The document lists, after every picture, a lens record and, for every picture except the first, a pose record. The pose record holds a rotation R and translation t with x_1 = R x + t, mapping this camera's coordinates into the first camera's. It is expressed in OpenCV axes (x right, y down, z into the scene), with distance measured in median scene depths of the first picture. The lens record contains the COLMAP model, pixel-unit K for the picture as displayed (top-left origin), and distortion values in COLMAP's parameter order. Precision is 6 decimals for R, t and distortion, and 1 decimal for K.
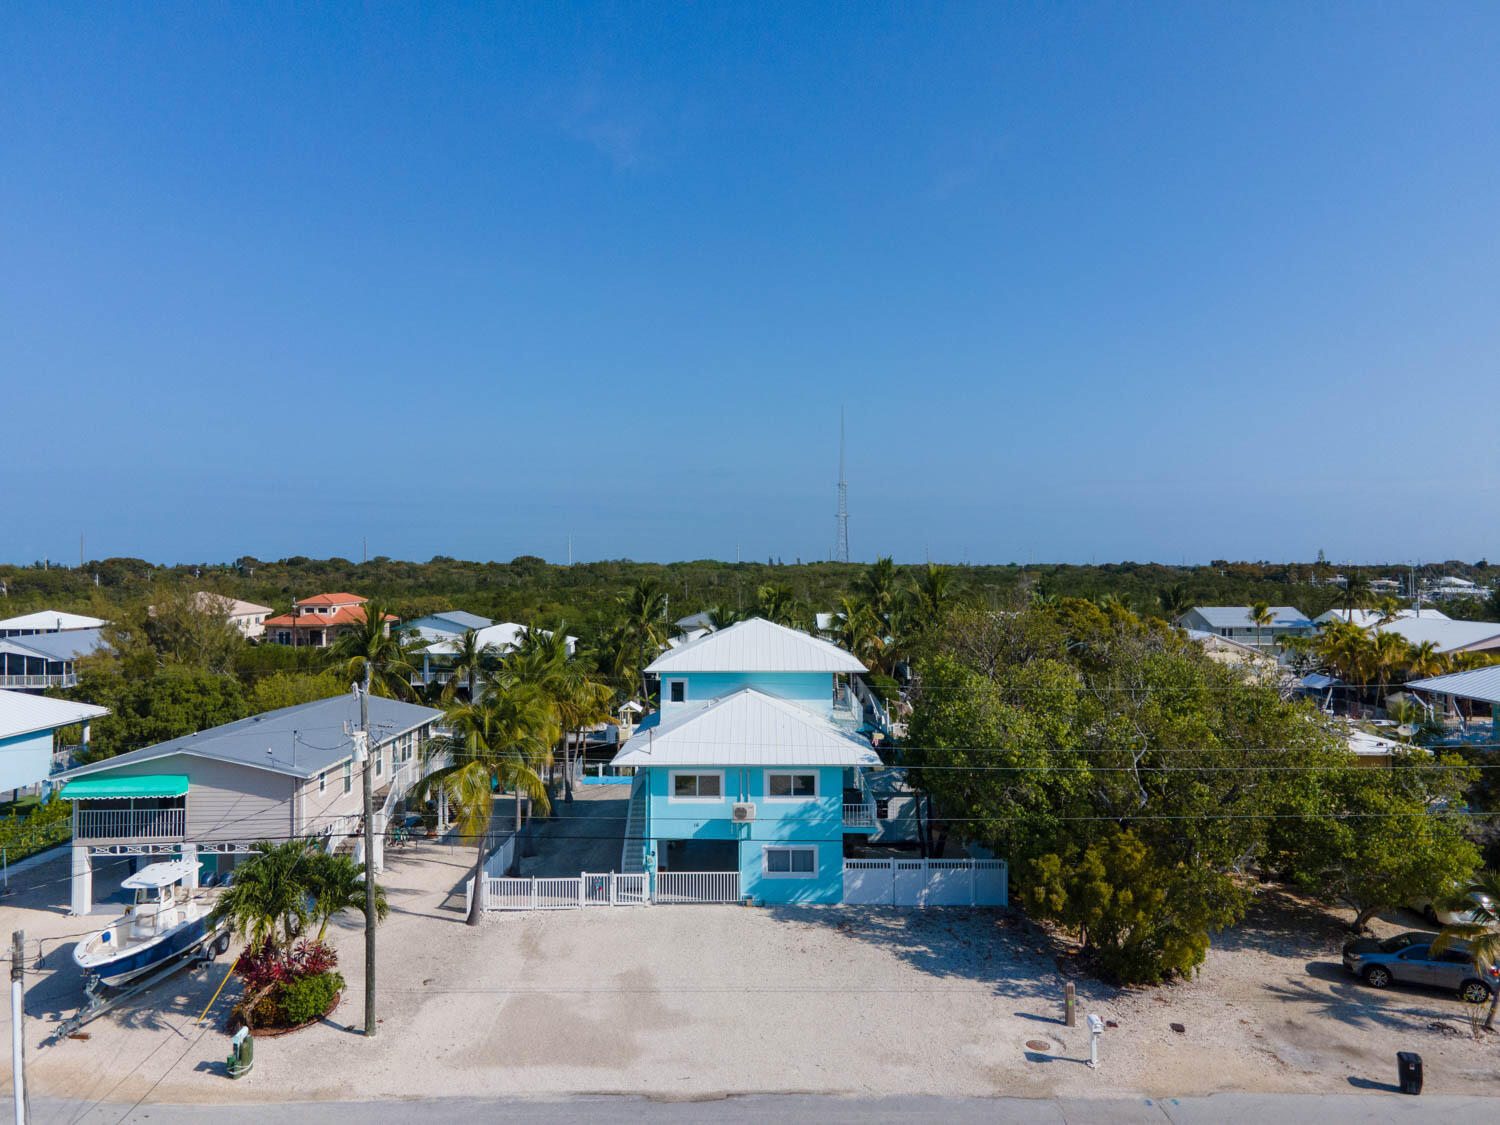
lens RADIAL K [[1107.1, 0, 750.3], [0, 1107.1, 566.0], [0, 0, 1]] dist [0.024752, 0.036908]
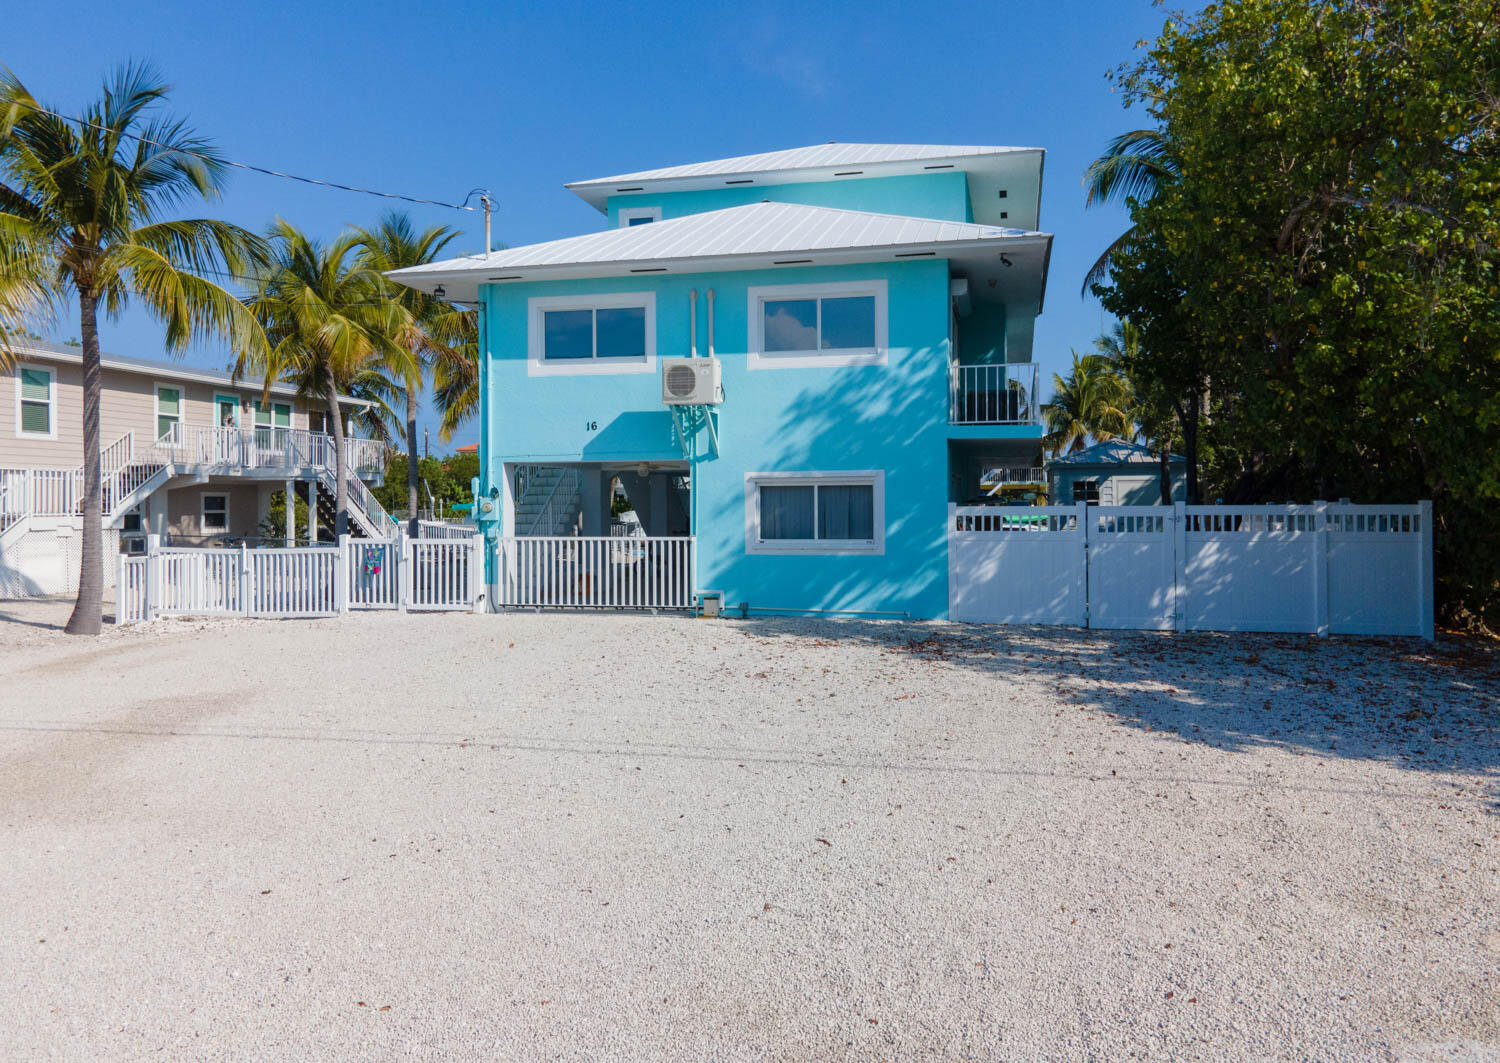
lens RADIAL K [[1067.9, 0, 751.9], [0, 1067.9, 524.2], [0, 0, 1]] dist [0.054108, 0.005134]
pose [[0.972439, -0.004292, -0.233120, 0.104342], [0.008129, 0.999847, 0.015503, 0.264635], [0.233018, -0.016970, 0.972324, 0.620154]]
